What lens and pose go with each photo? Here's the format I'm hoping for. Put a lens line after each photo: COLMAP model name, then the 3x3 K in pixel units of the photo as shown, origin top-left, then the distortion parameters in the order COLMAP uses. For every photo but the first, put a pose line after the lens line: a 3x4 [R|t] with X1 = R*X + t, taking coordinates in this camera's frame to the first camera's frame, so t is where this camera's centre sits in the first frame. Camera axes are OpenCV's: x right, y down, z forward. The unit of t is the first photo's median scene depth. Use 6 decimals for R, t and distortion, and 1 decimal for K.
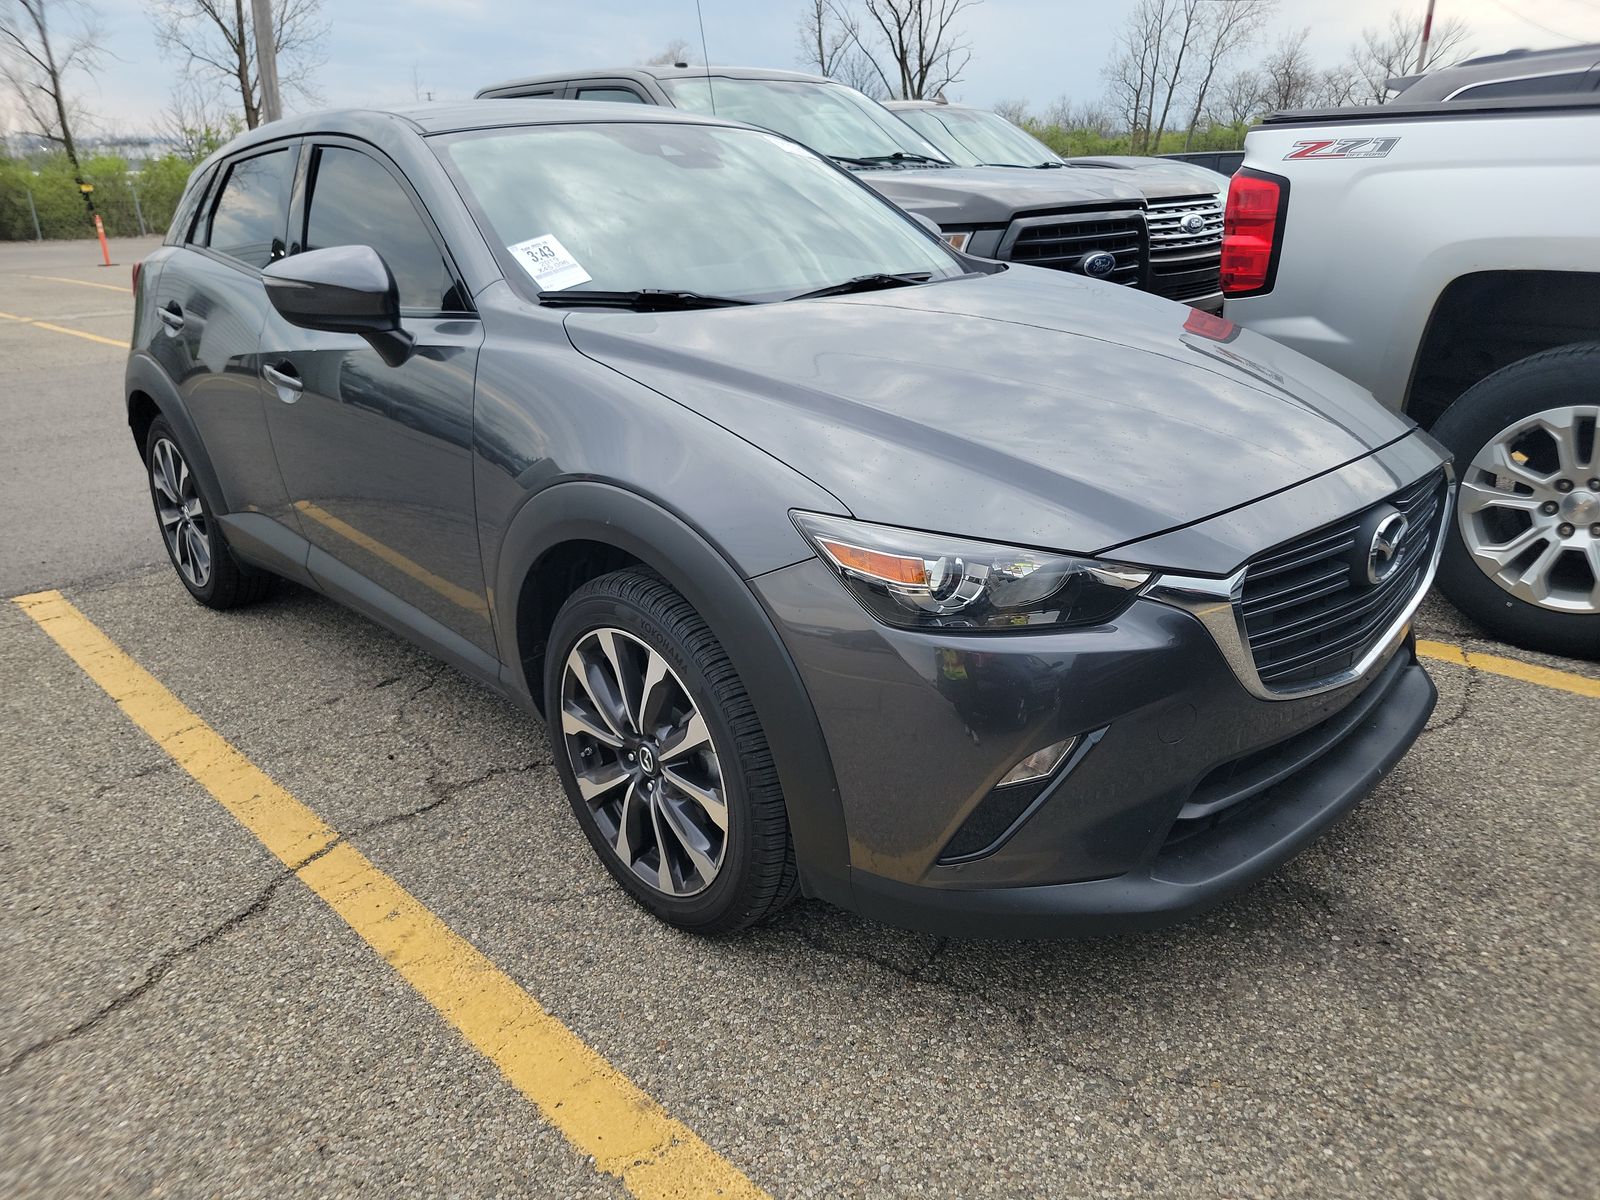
lens RADIAL K [[1197.4, 0, 814.7], [0, 1197.4, 593.4], [0, 0, 1]] dist [0.046151, -0.044575]
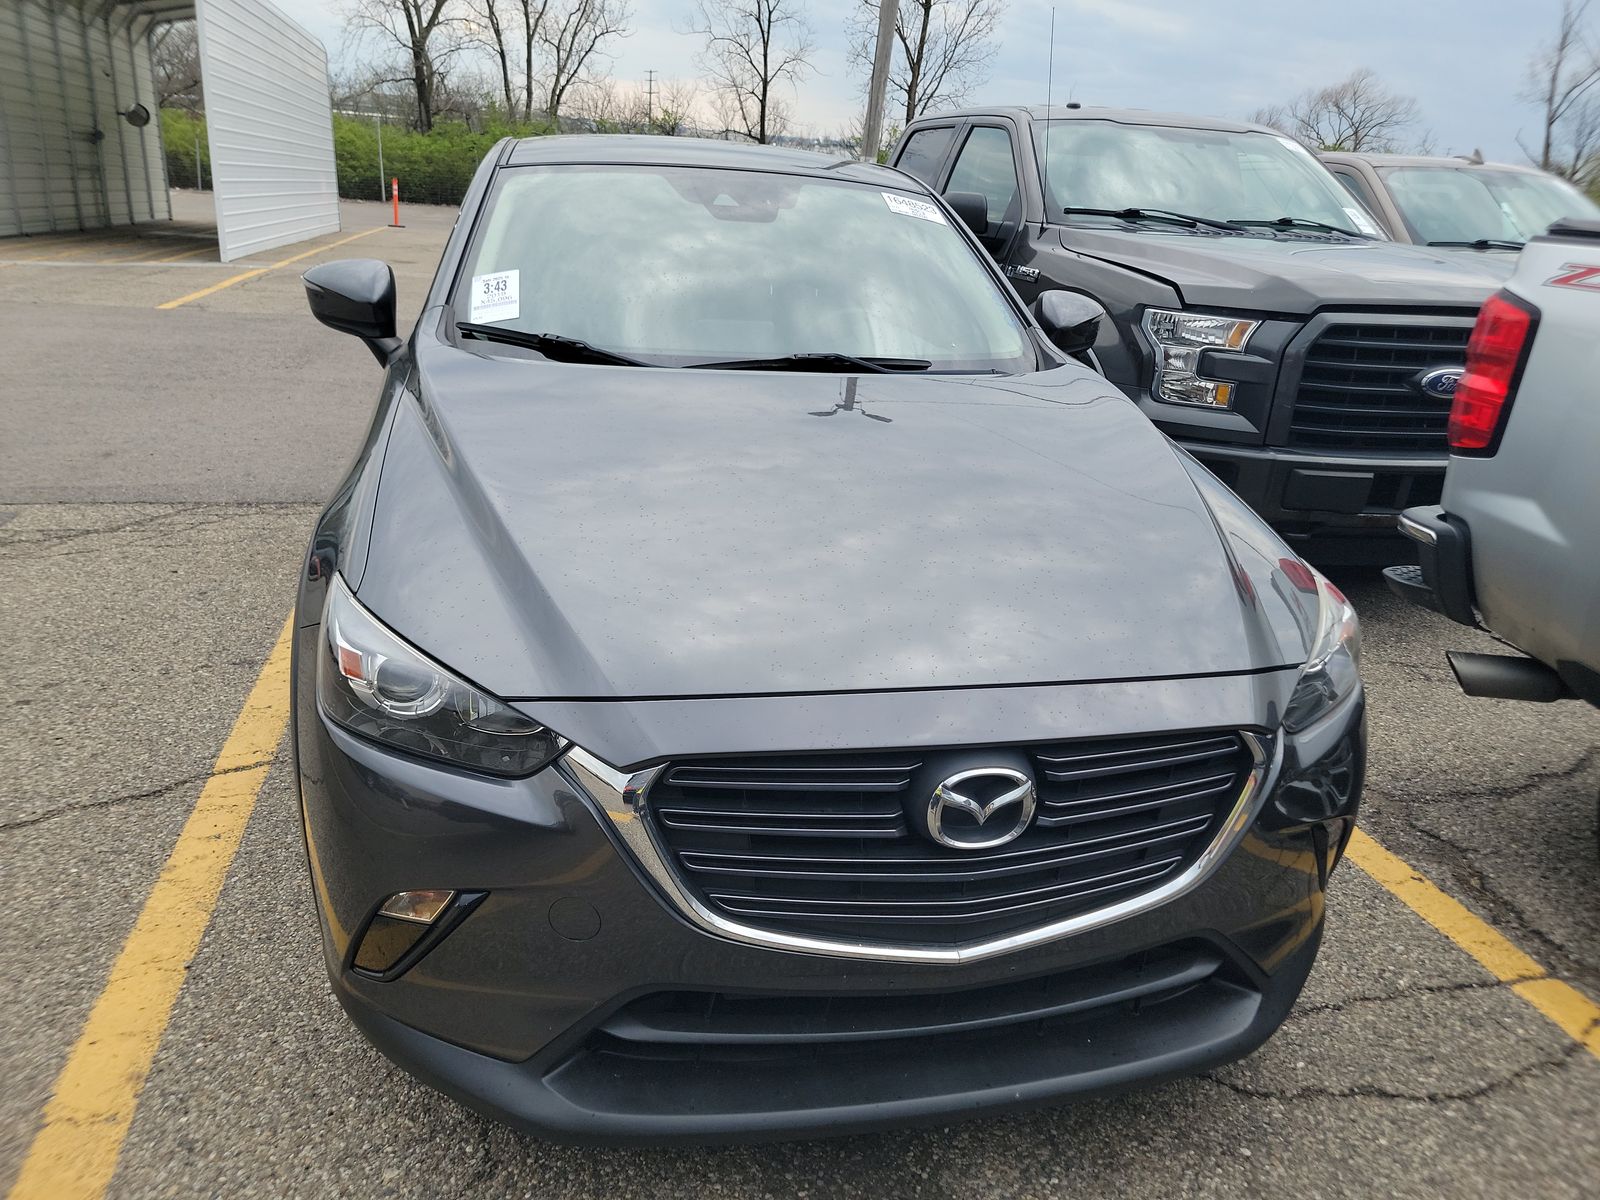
lens RADIAL K [[1197.4, 0, 814.7], [0, 1197.4, 593.4], [0, 0, 1]] dist [0.046151, -0.044575]
pose [[0.846682, 0.243961, -0.472877, 0.398332], [-0.250291, 0.966844, 0.050659, -0.101623], [0.469557, 0.075465, 0.879671, 0.155412]]
